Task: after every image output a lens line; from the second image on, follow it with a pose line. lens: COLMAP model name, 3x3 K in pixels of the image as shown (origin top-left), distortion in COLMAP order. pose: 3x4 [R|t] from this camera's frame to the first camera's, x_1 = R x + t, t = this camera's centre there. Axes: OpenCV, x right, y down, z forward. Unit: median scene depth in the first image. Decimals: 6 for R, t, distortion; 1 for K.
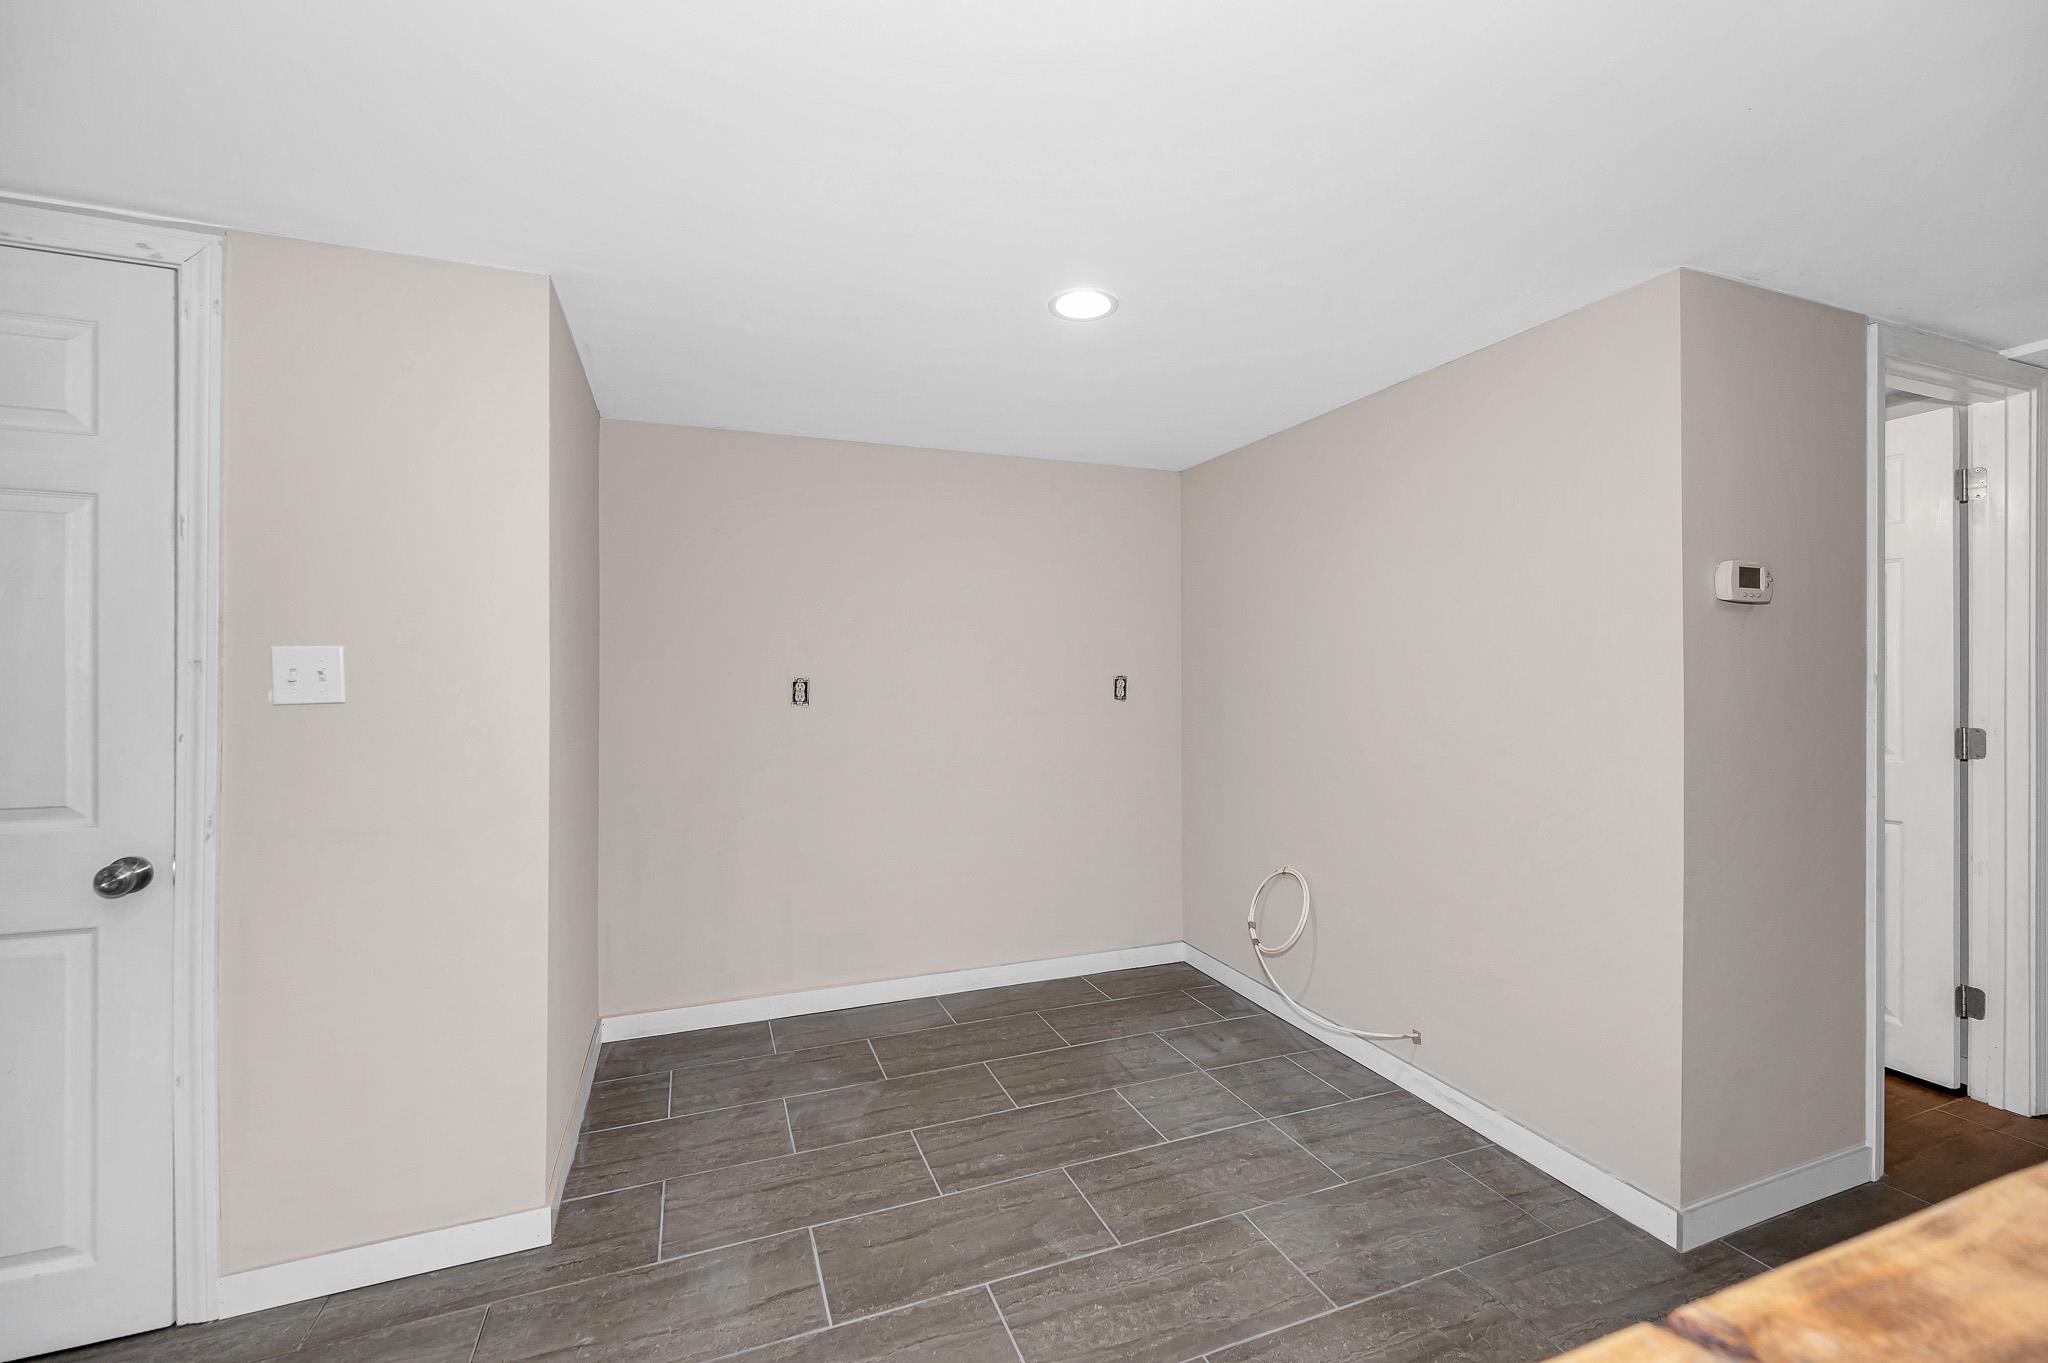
lens RADIAL K [[842.3, 0, 1022.9], [0, 842.3, 681.3], [0, 0, 1]] dist [-0.002124, 0.000487]
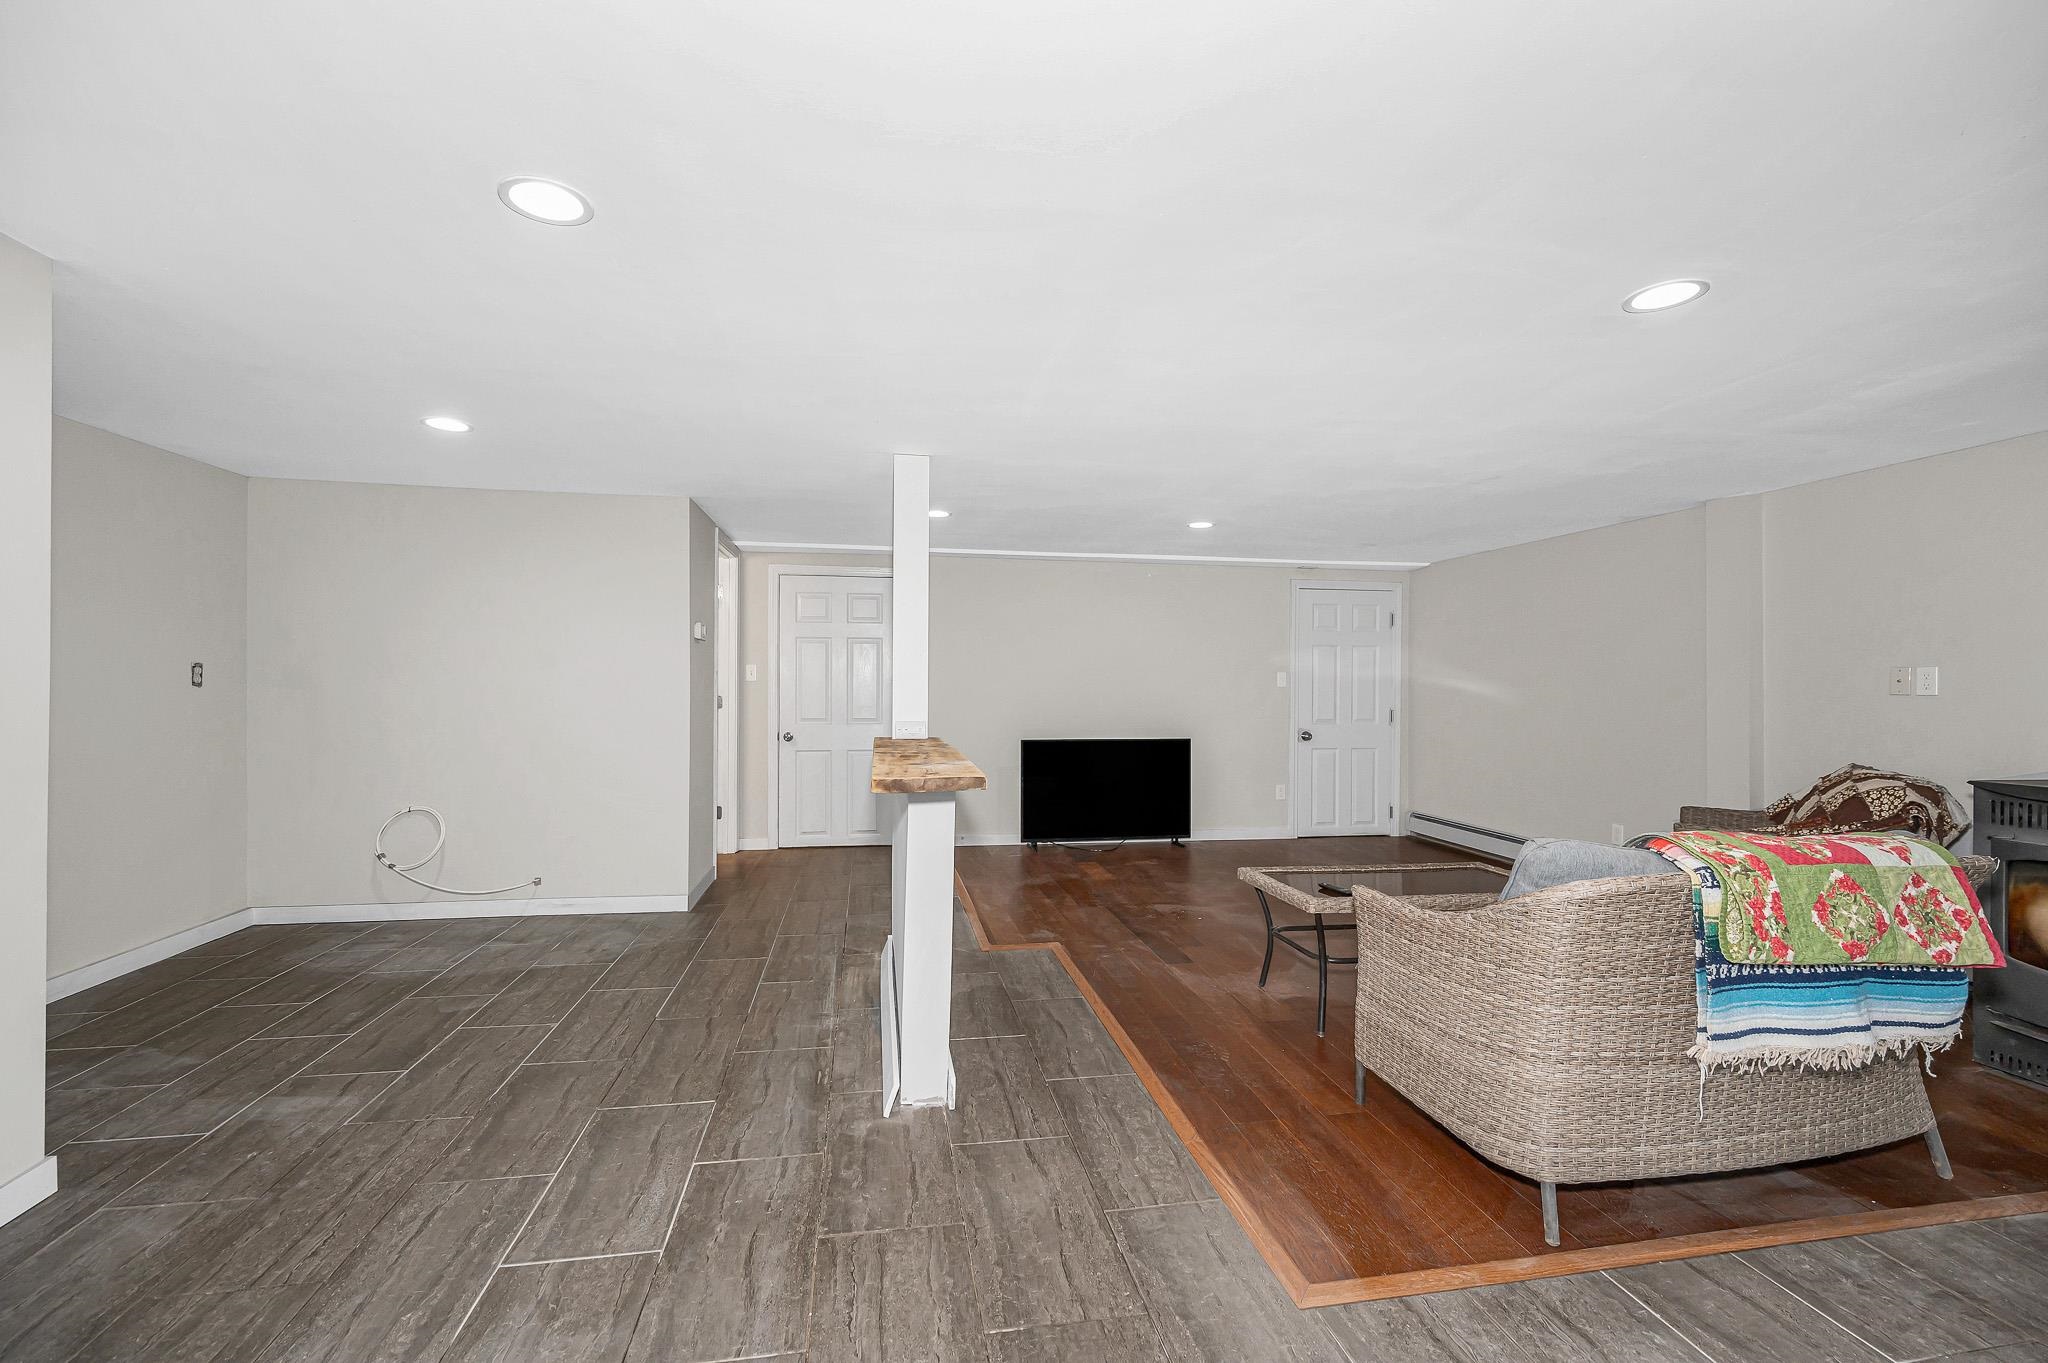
lens RADIAL K [[842.3, 0, 1017.9], [0, 842.3, 682.3], [0, 0, 1]] dist [-0.002124, 0.000487]
pose [[0.196817, 0.005622, 0.980424, -1.086746], [-0.002040, 0.999984, -0.005324, 0.032080], [-0.980438, -0.000953, 0.196825, -0.302088]]
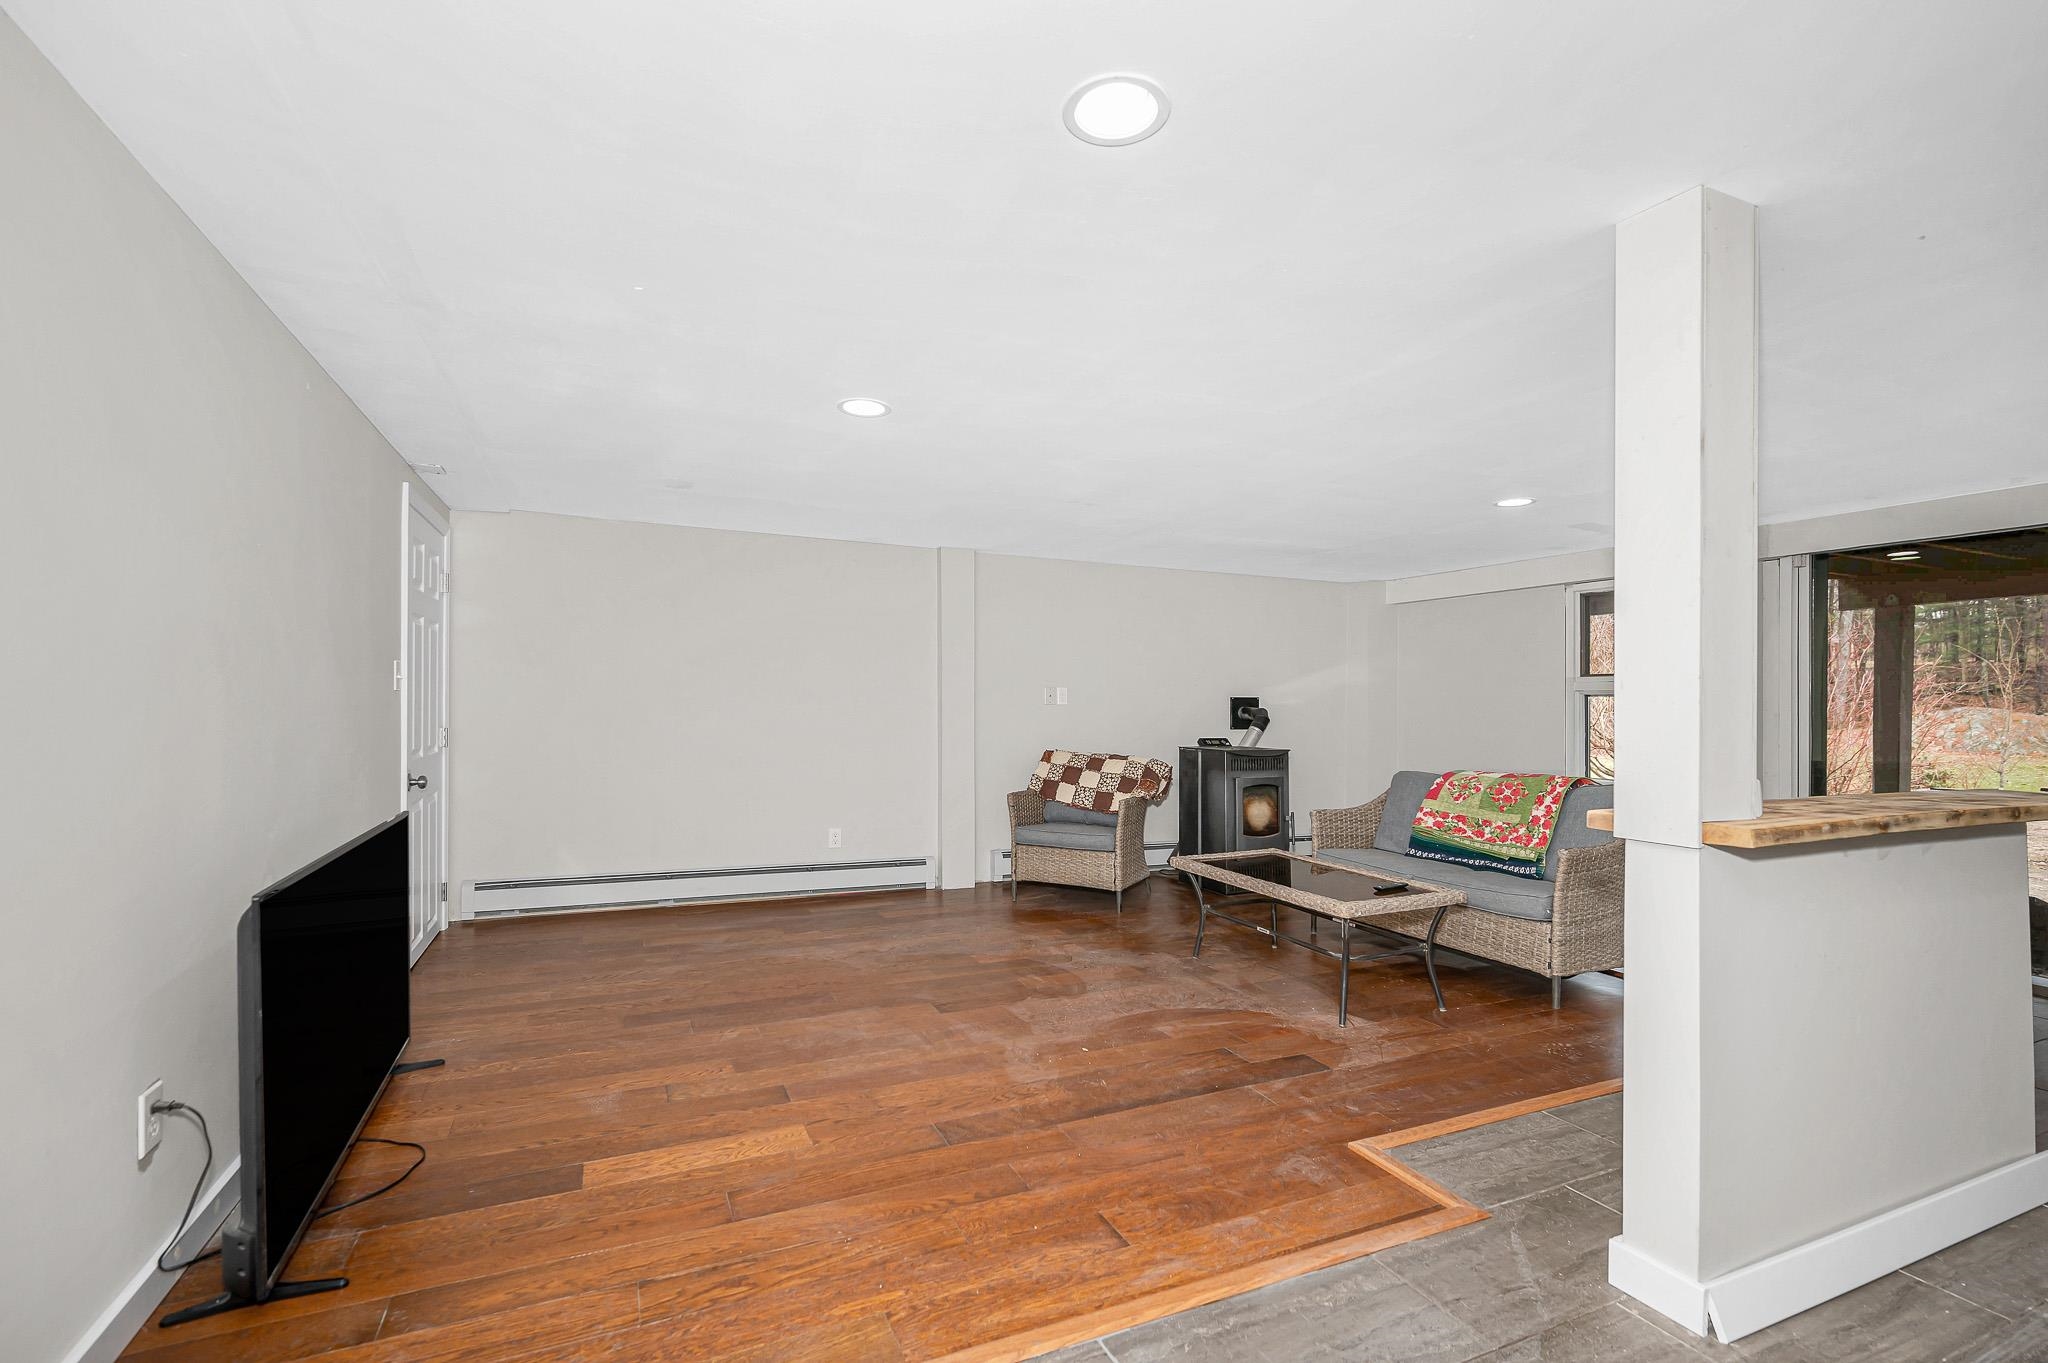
lens RADIAL K [[822.8, 0, 1028.2], [0, 822.8, 694.4], [0, 0, 1]] dist [-0.001631, 0.000244]
pose [[-0.999812, -0.015428, -0.011764, 0.912612], [-0.015313, 0.999835, -0.009771, 0.037183], [0.011912, -0.009589, -0.999883, 0.867750]]
